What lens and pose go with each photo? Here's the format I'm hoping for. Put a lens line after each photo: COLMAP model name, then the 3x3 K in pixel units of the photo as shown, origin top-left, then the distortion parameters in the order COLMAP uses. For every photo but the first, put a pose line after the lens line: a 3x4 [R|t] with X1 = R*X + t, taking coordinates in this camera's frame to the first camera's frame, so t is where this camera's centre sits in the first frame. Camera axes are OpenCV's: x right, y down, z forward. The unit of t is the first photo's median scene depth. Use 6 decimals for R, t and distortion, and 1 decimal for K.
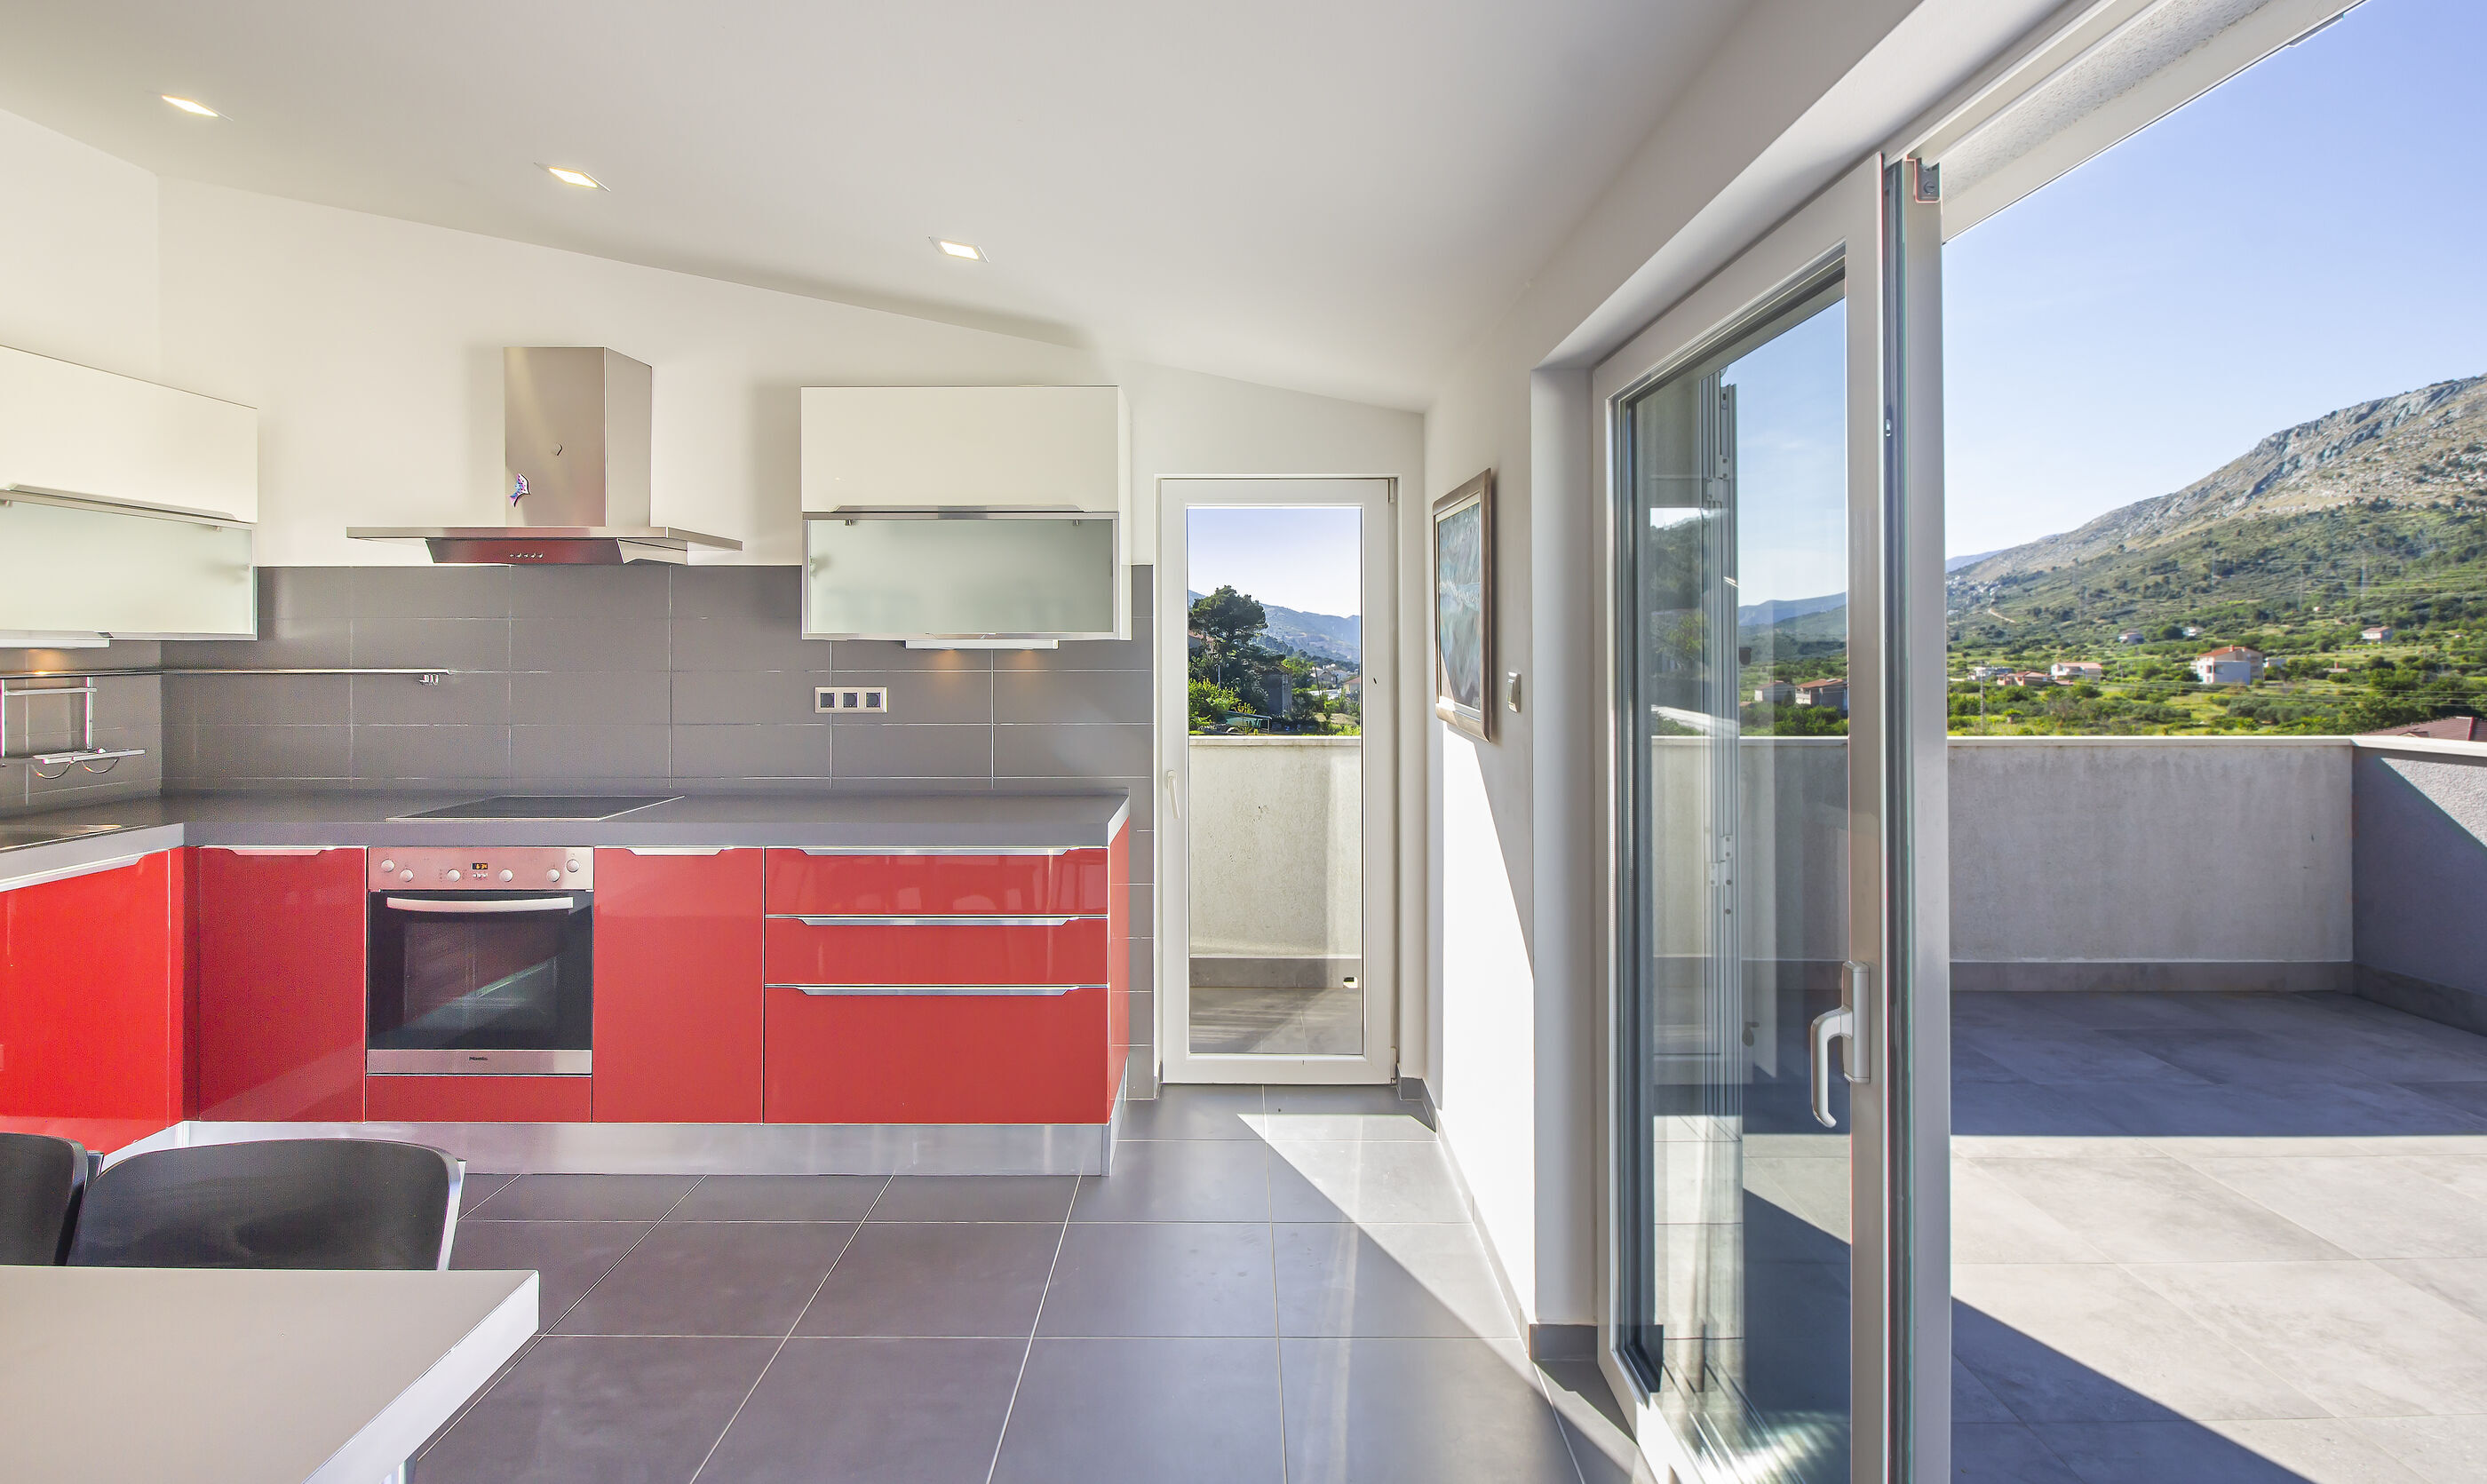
lens RADIAL K [[1189.8, 0, 1248.9], [0, 1189.8, 655.9], [0, 0, 1]] dist [-0.025656, -0.000540]
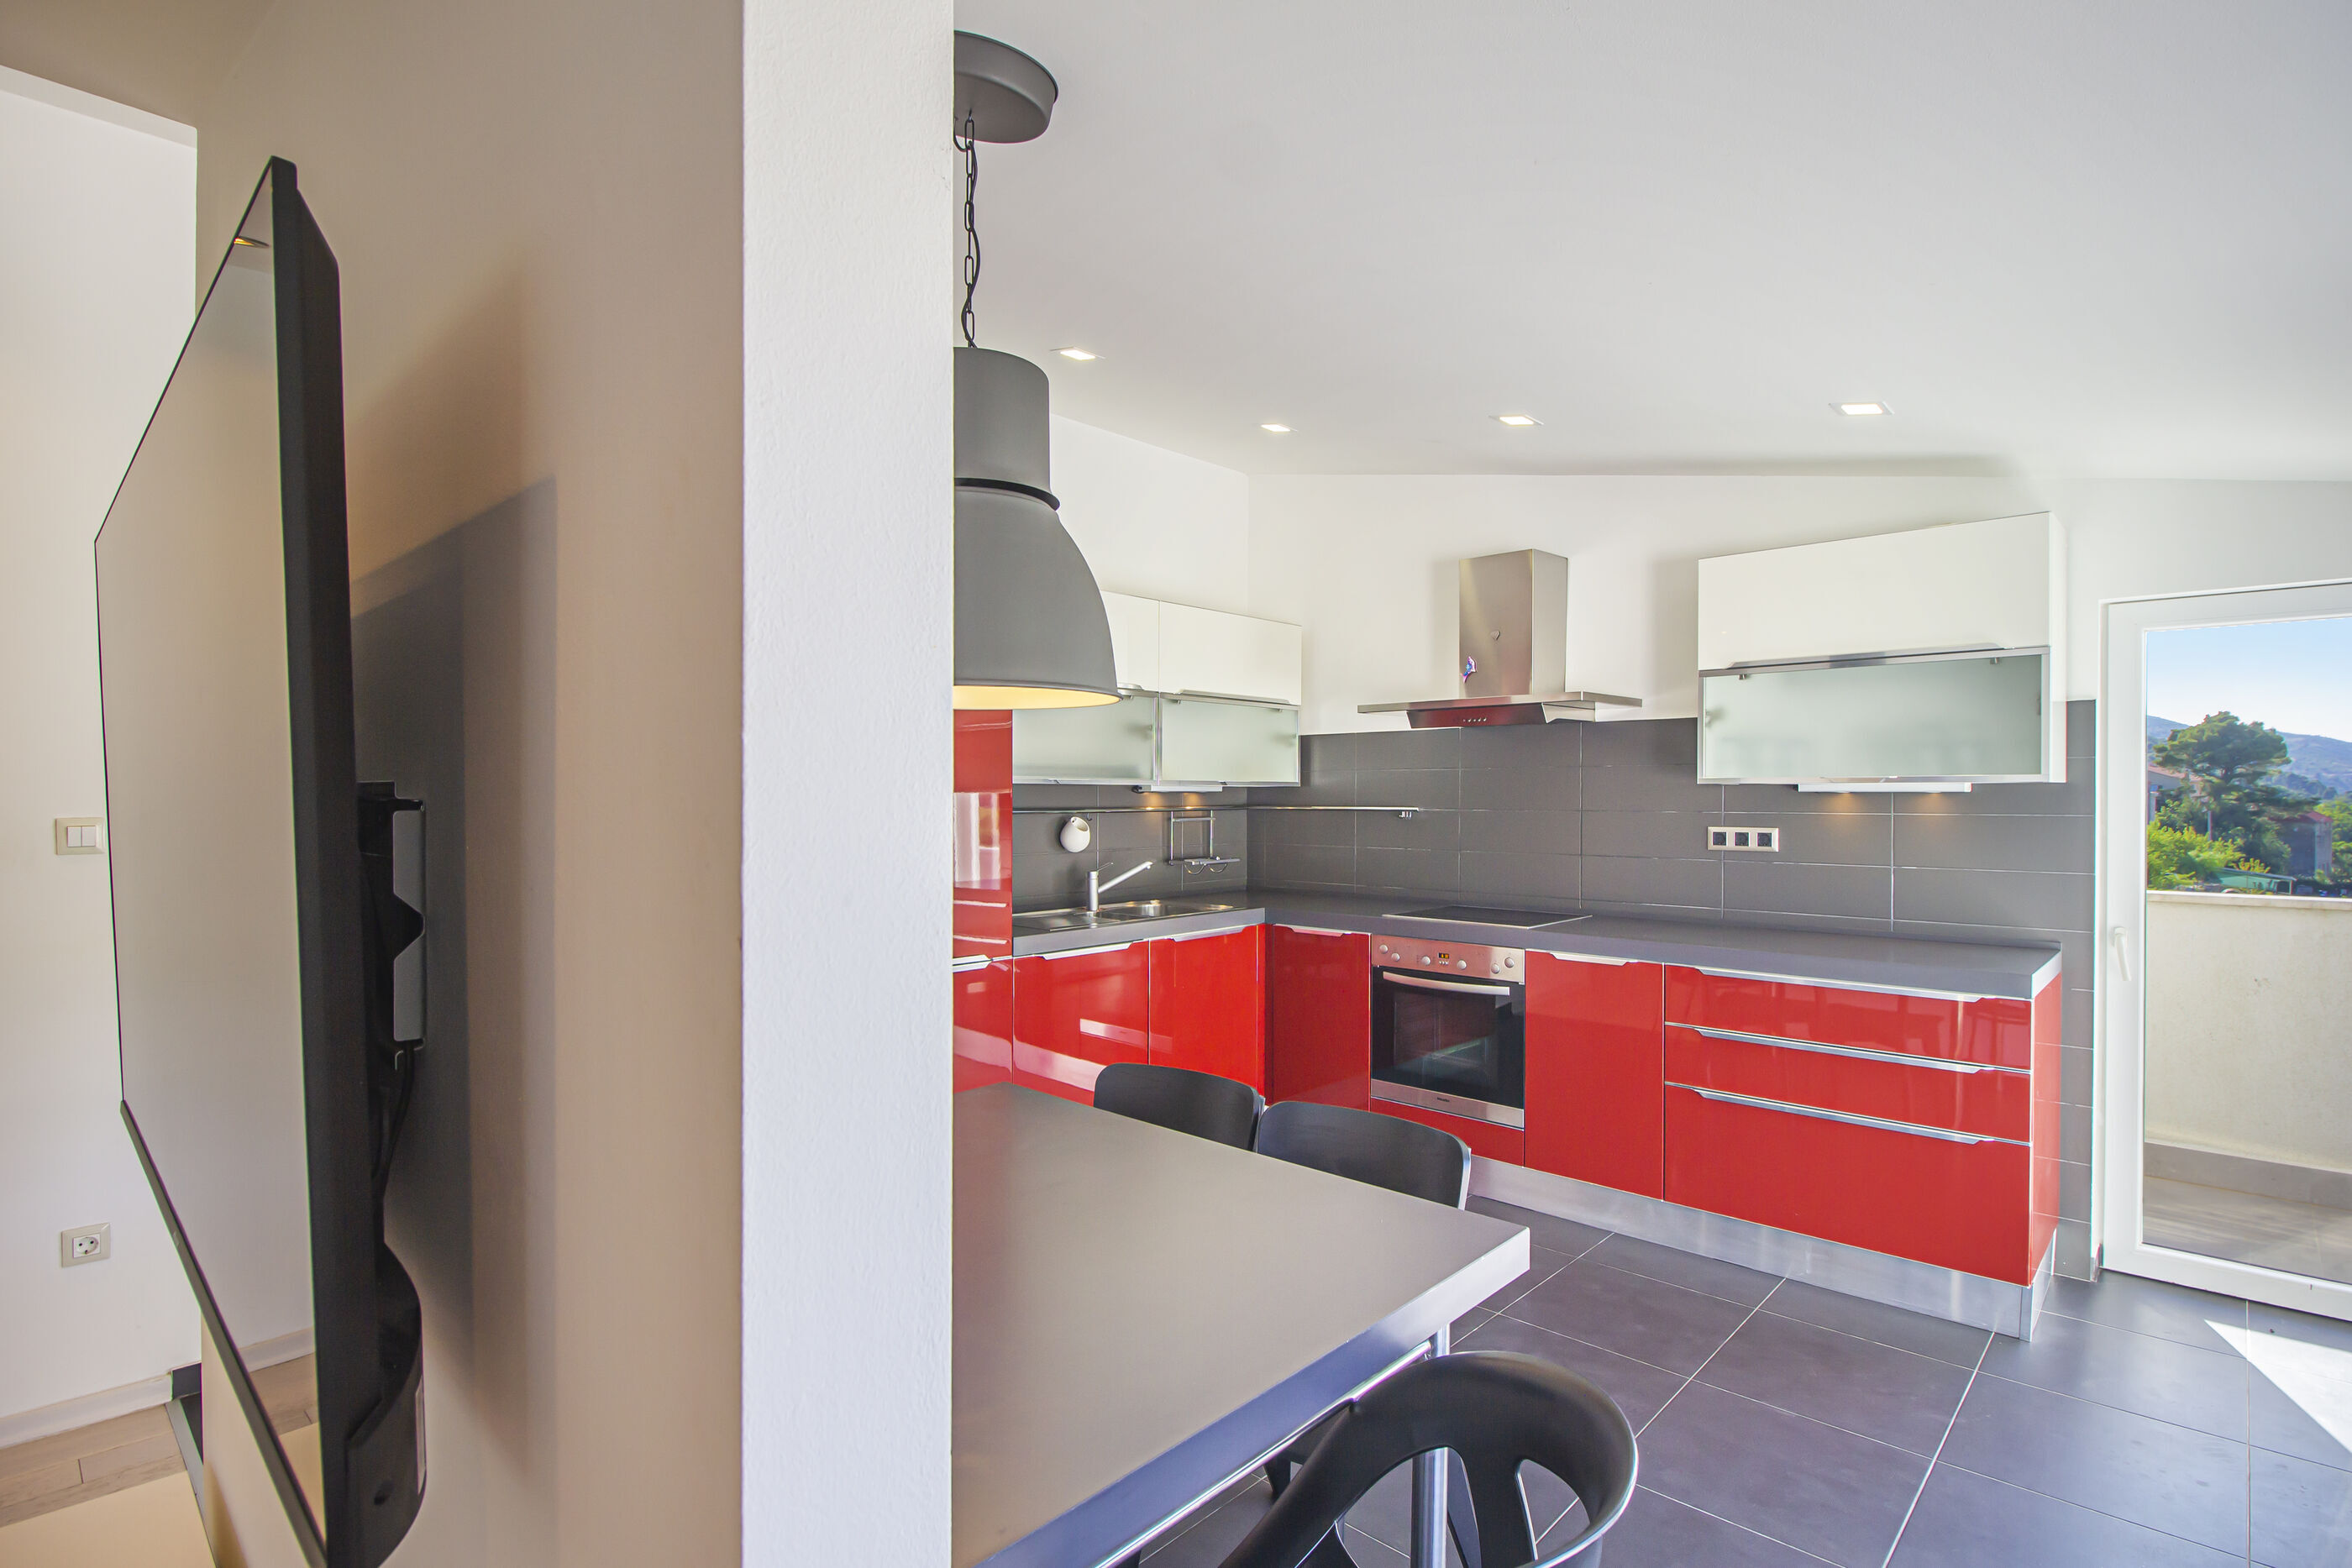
lens RADIAL K [[1155.9, 0, 1172.9], [0, 1155.9, 809.9], [0, 0, 1]] dist [0.024959, -0.019355]
pose [[0.726043, 0.010611, -0.687567, 0.021226], [-0.002955, 0.999920, 0.012311, -0.001231], [0.687642, -0.006907, 0.726017, -0.149011]]
